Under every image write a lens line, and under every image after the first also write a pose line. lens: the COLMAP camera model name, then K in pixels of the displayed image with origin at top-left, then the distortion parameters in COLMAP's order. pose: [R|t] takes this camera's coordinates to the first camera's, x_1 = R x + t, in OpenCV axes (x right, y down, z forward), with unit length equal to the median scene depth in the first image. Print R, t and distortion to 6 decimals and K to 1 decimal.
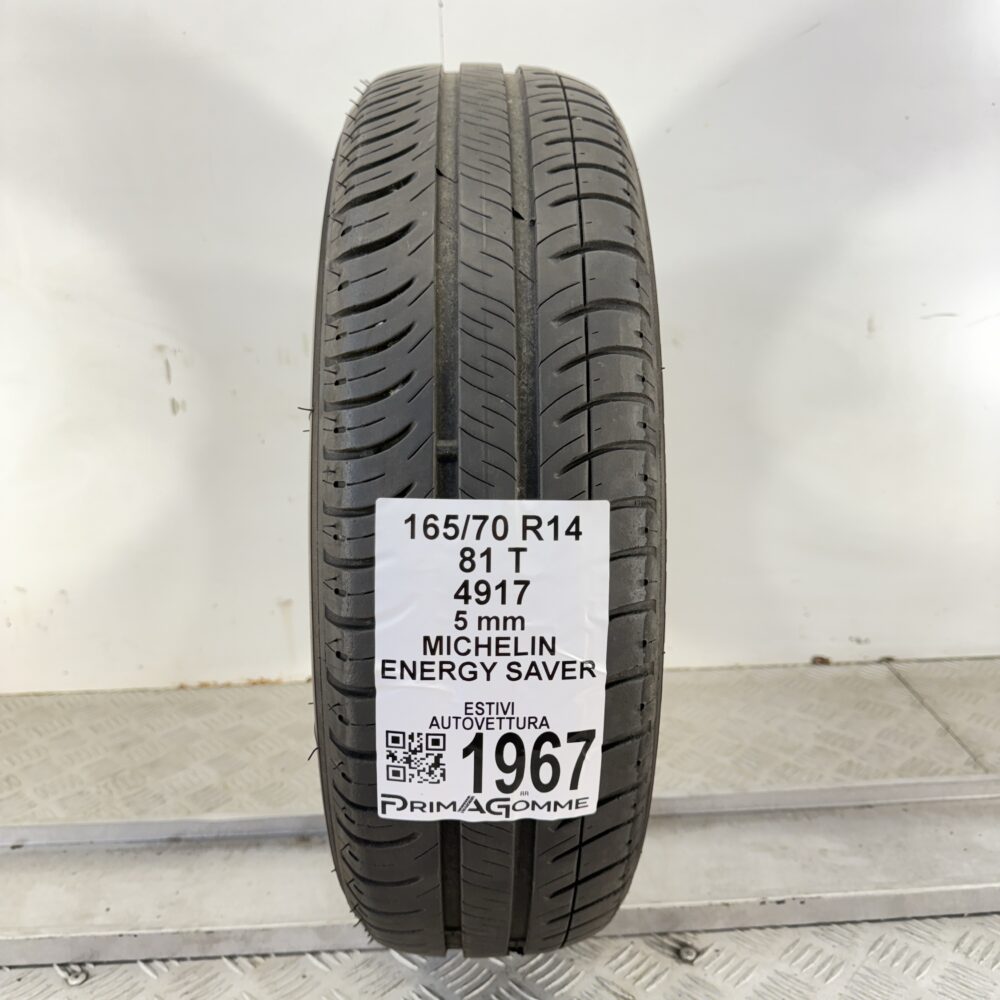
lens RADIAL K [[928.2, 0, 500.0], [0, 928.2, 500.0], [0, 0, 1]] dist [0.056431, -0.012312]
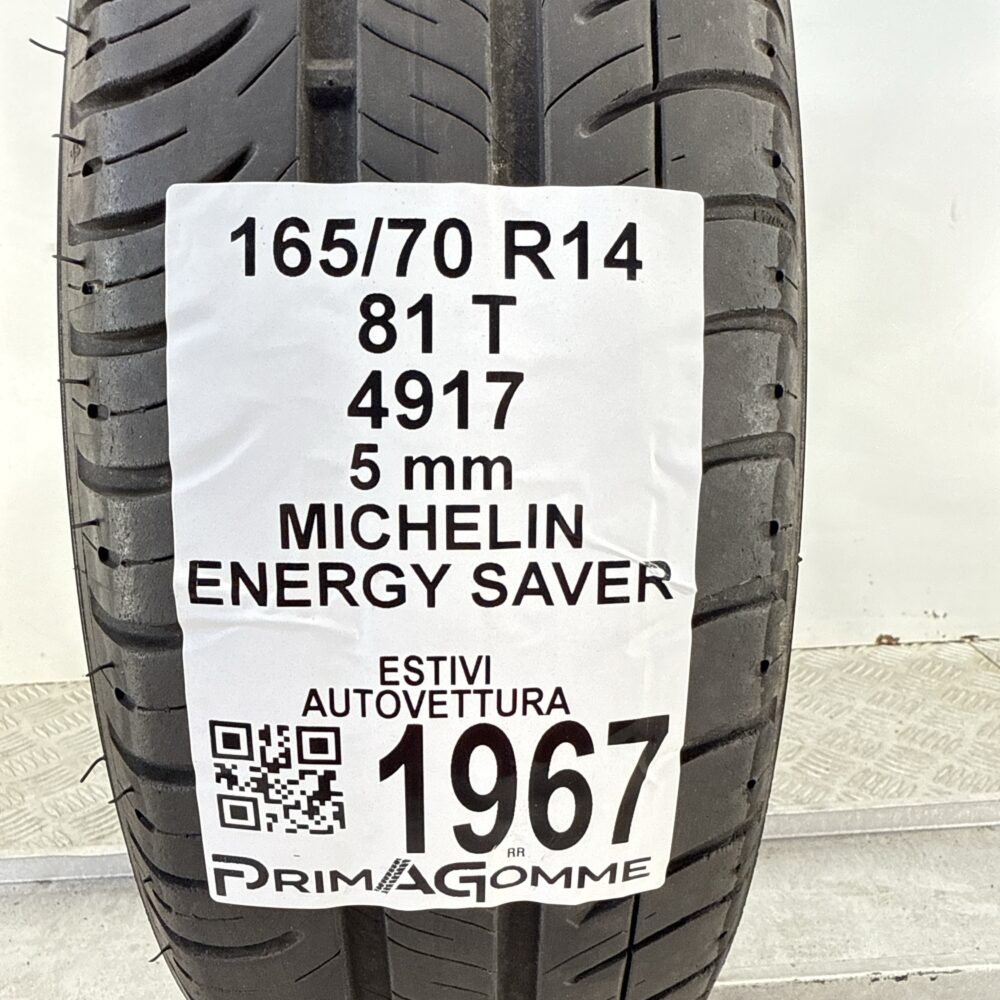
lens RADIAL K [[965.0, 0, 489.0], [0, 965.0, 499.3], [0, 0, 1]] dist [-0.055846, 0.122051]
pose [[0.999942, -0.009563, -0.004933, 0.017280], [0.009567, 0.999954, 0.000729, 0.141438], [0.004926, -0.000777, 0.999988, 0.536956]]
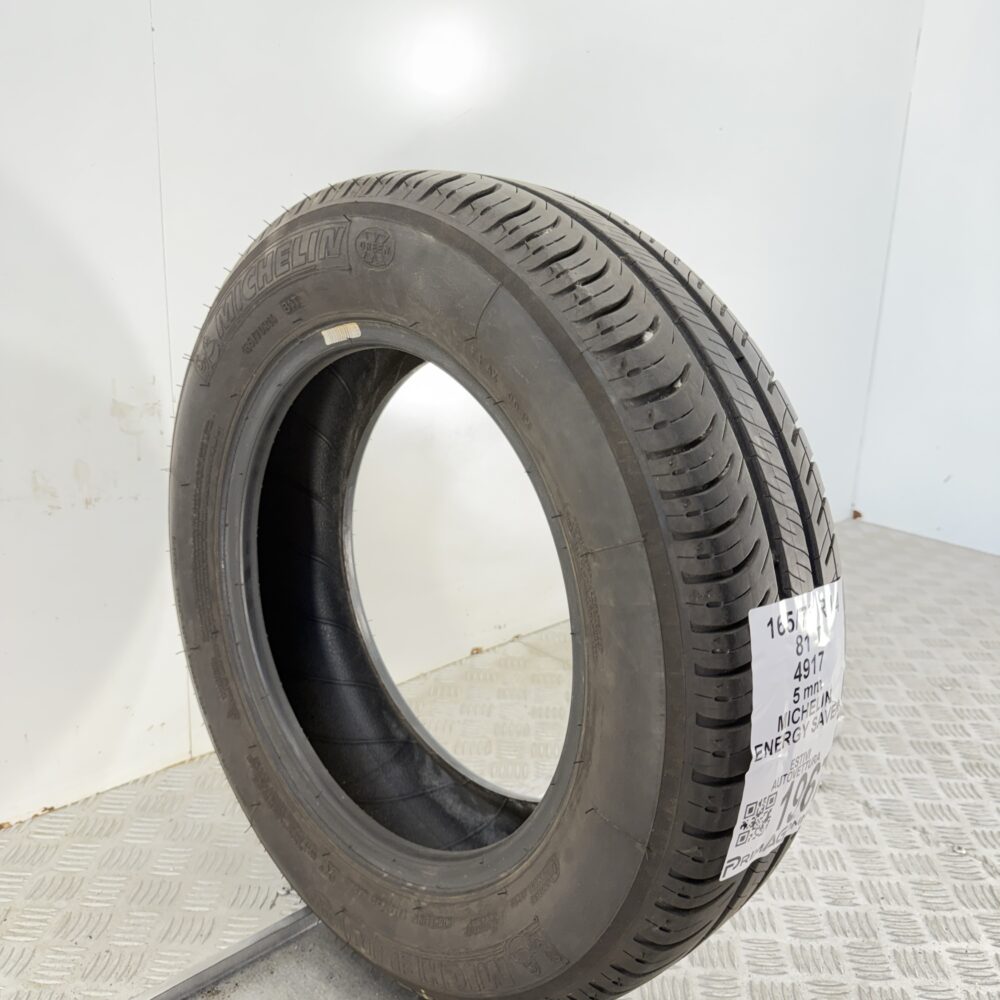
lens RADIAL K [[928.2, 0, 500.0], [0, 928.2, 500.0], [0, 0, 1]] dist [0.056431, -0.012312]
pose [[0.752355, -0.129999, 0.645804, -1.066116], [0.119666, 0.990995, 0.060076, -0.238484], [-0.647798, 0.032083, 0.761136, 0.302449]]
